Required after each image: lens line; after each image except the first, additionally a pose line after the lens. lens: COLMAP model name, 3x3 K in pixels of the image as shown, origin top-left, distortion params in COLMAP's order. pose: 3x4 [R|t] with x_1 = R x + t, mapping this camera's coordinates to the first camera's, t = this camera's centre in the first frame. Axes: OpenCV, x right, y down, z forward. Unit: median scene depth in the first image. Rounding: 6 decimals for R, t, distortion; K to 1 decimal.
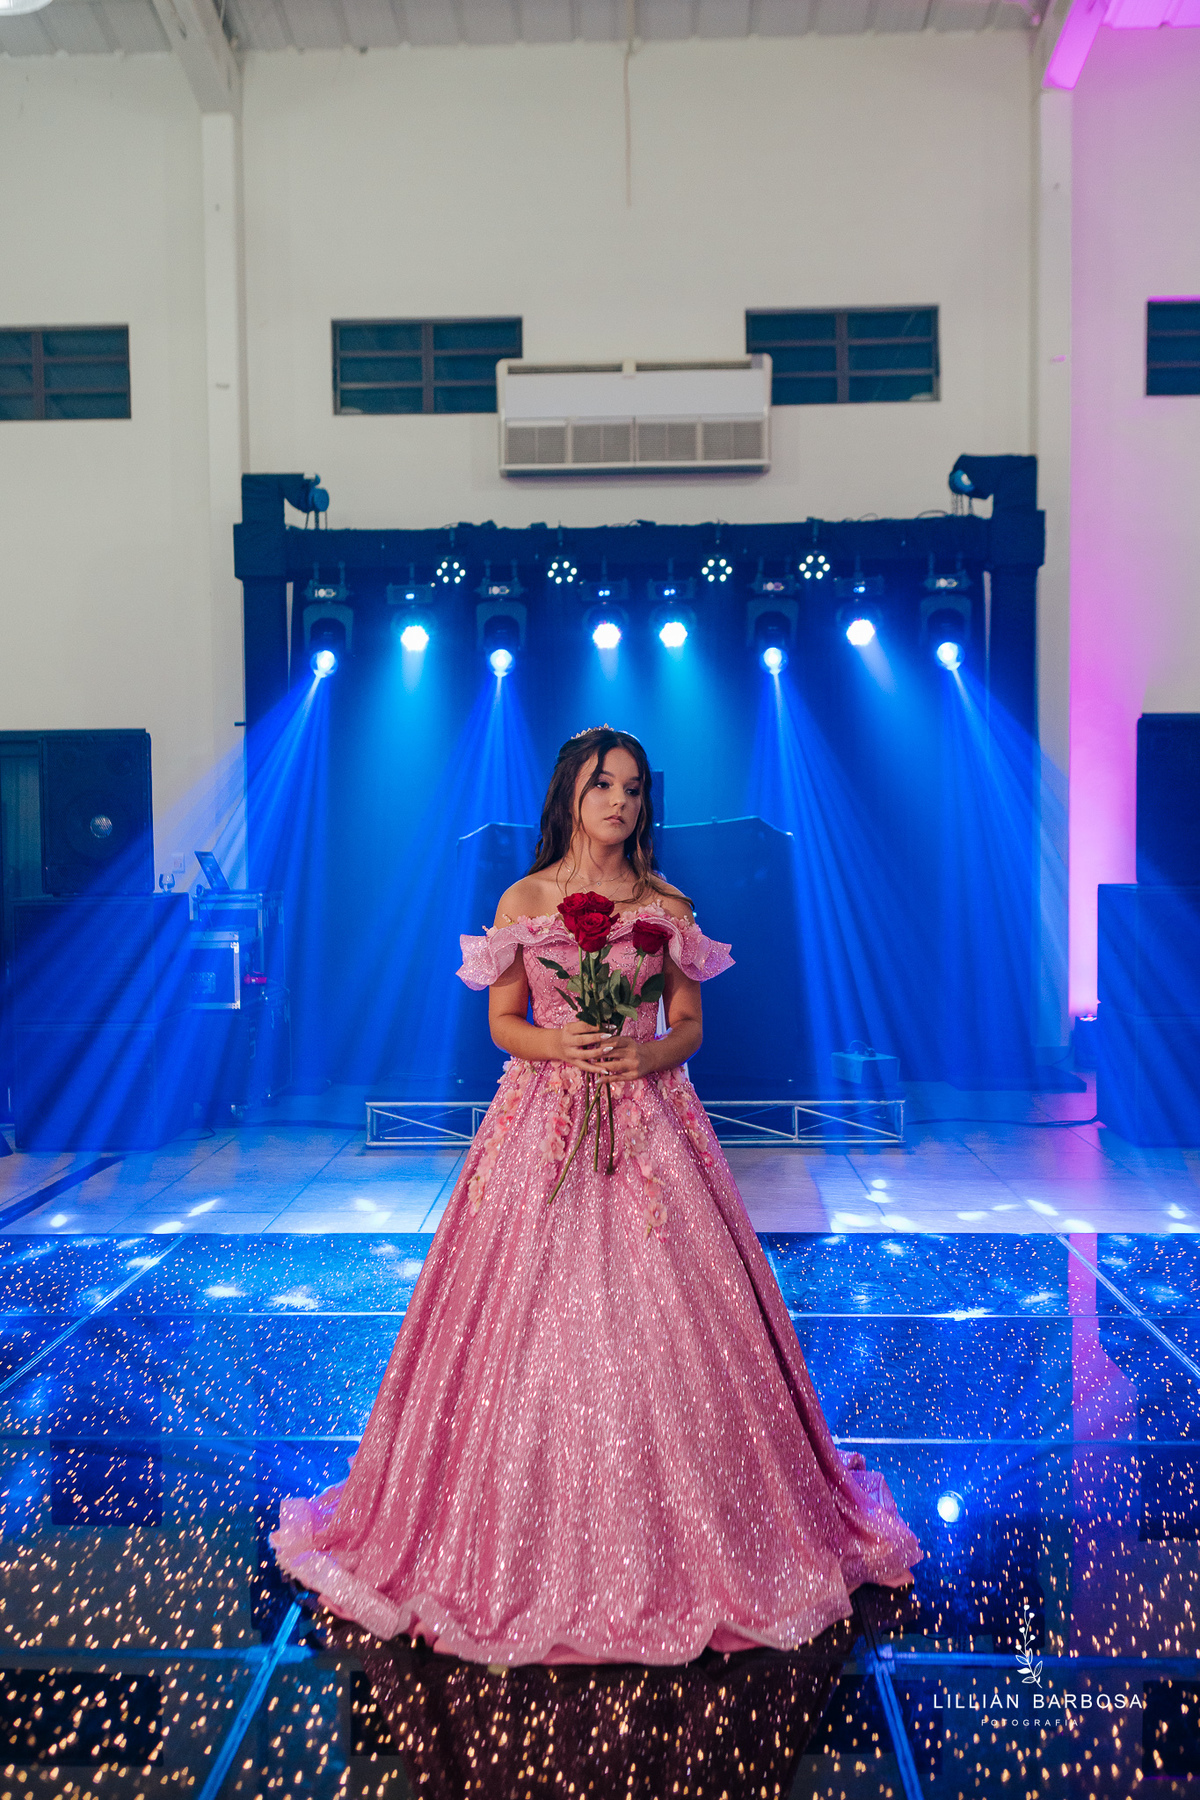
lens RADIAL K [[1675.3, 0, 595.1], [0, 1675.3, 888.1], [0, 0, 1]] dist [0.008005, 0.000000]
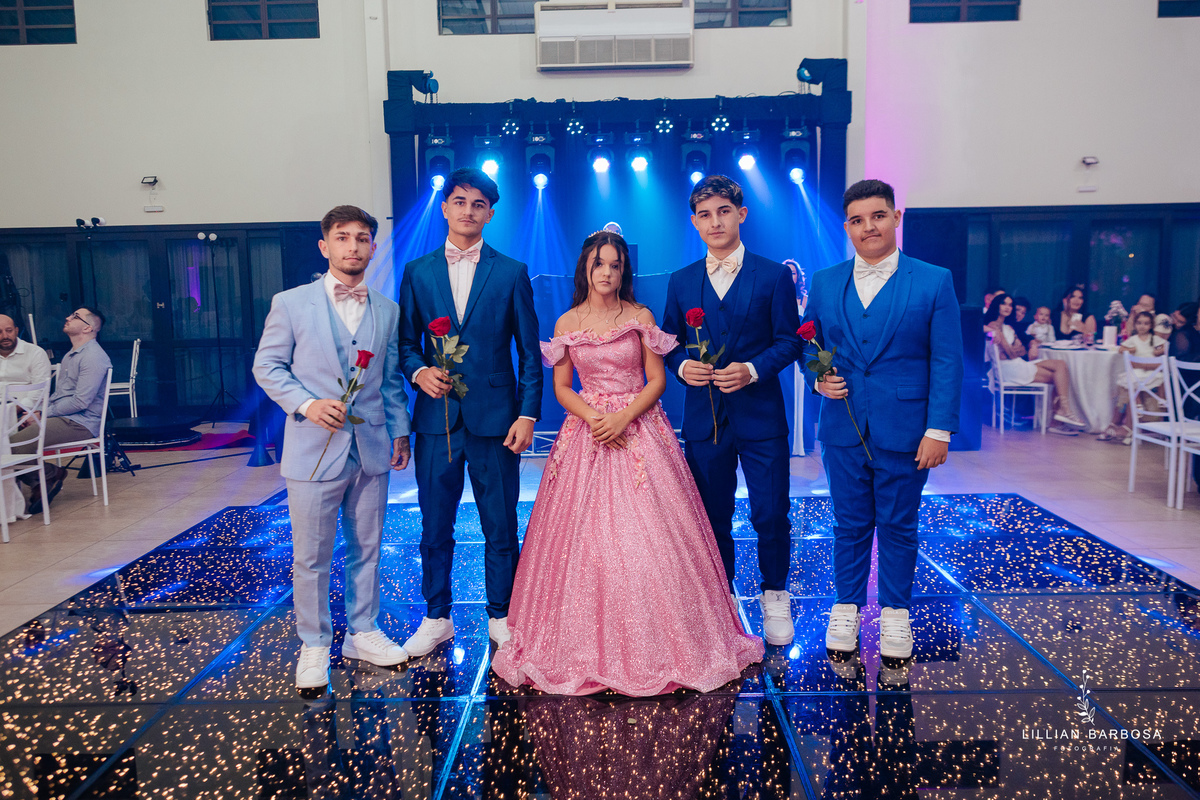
lens RADIAL K [[981.8, 0, 610.7], [0, 981.8, 389.9], [0, 0, 1]] dist [-0.011282, 0.013934]
pose [[0.999579, -0.011938, 0.026434, -0.013680], [0.009761, 0.996668, 0.080980, -0.000486], [-0.027313, -0.080688, 0.996365, -0.035442]]
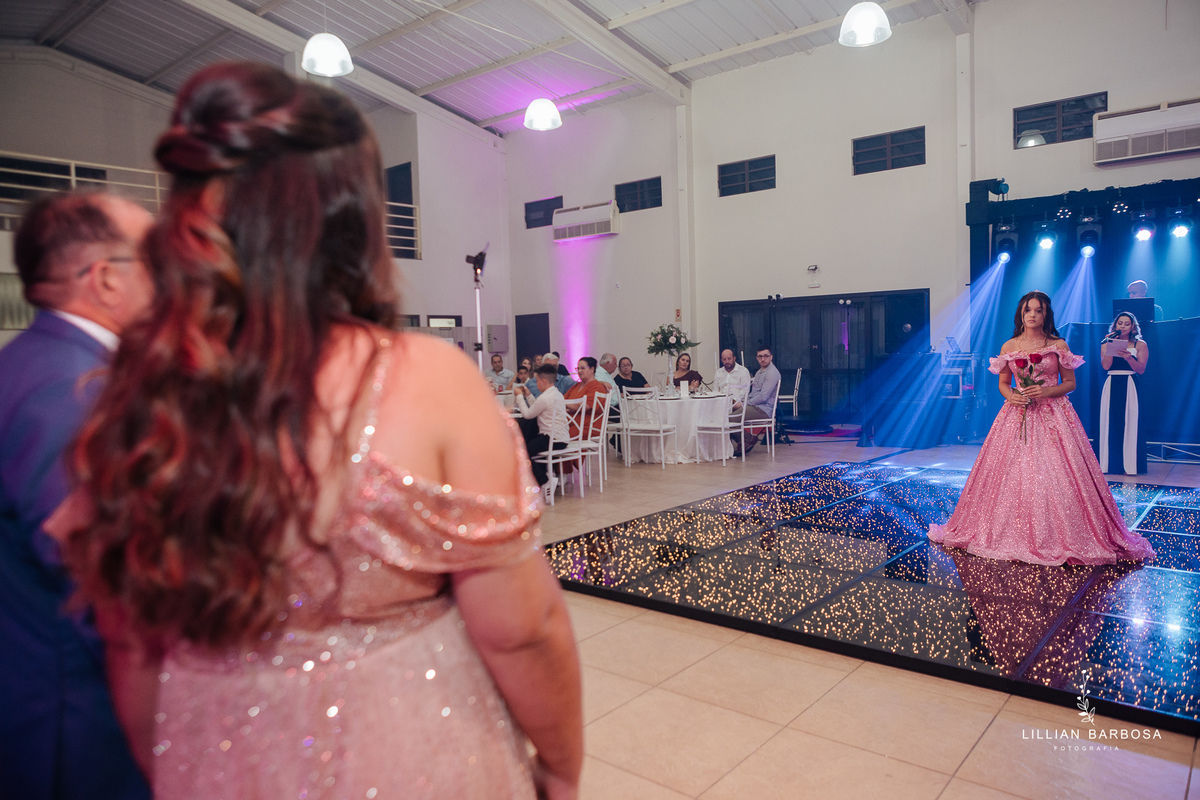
lens RADIAL K [[787.2, 0, 609.2], [0, 787.2, 397.6], [0, 0, 1]] dist [-0.032698, 0.001996]
pose [[0.782595, 0.030180, -0.621799, 0.102986], [-0.002026, 0.998942, 0.045936, 0.017441], [0.622527, -0.034690, 0.781829, -0.248950]]
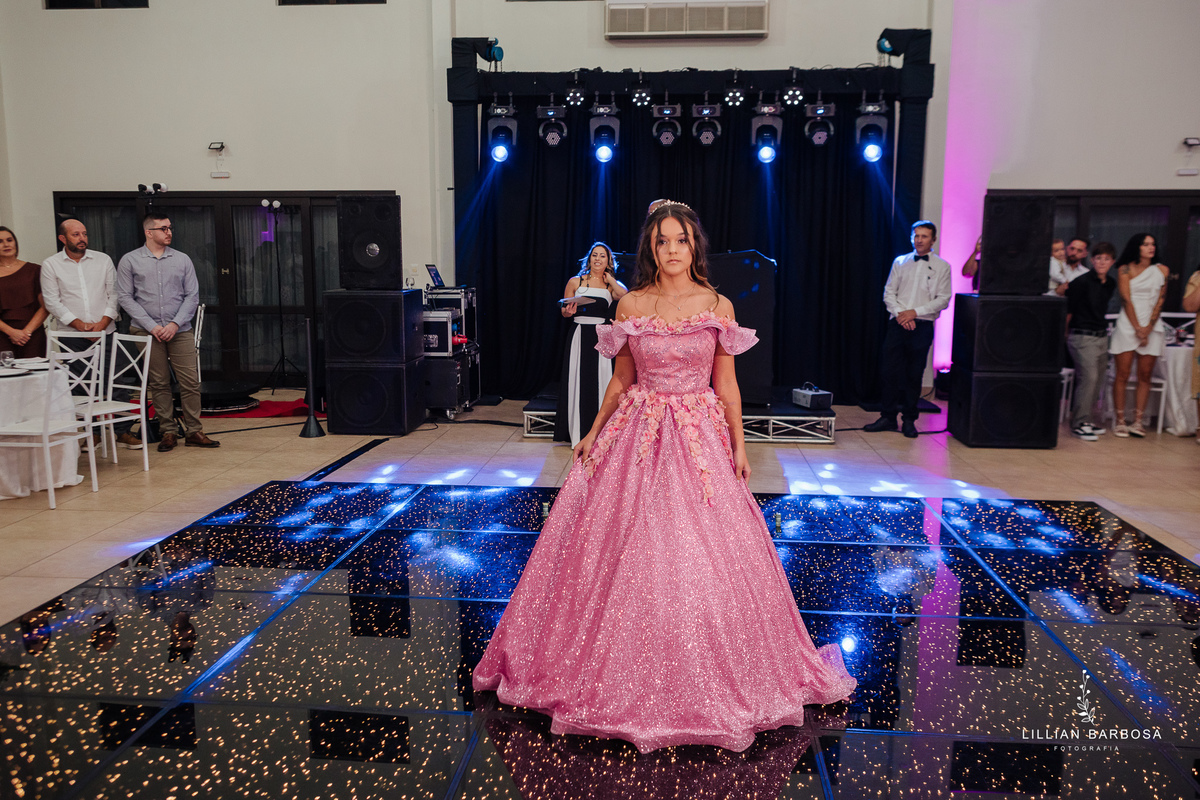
lens RADIAL K [[981.8, 0, 605.5], [0, 981.8, 394.8], [0, 0, 1]] dist [-0.011282, 0.013934]
pose [[0.998703, 0.022189, -0.045828, -0.004163], [-0.016865, 0.993401, 0.113450, -0.005931], [0.048043, -0.112530, 0.992486, -0.009240]]
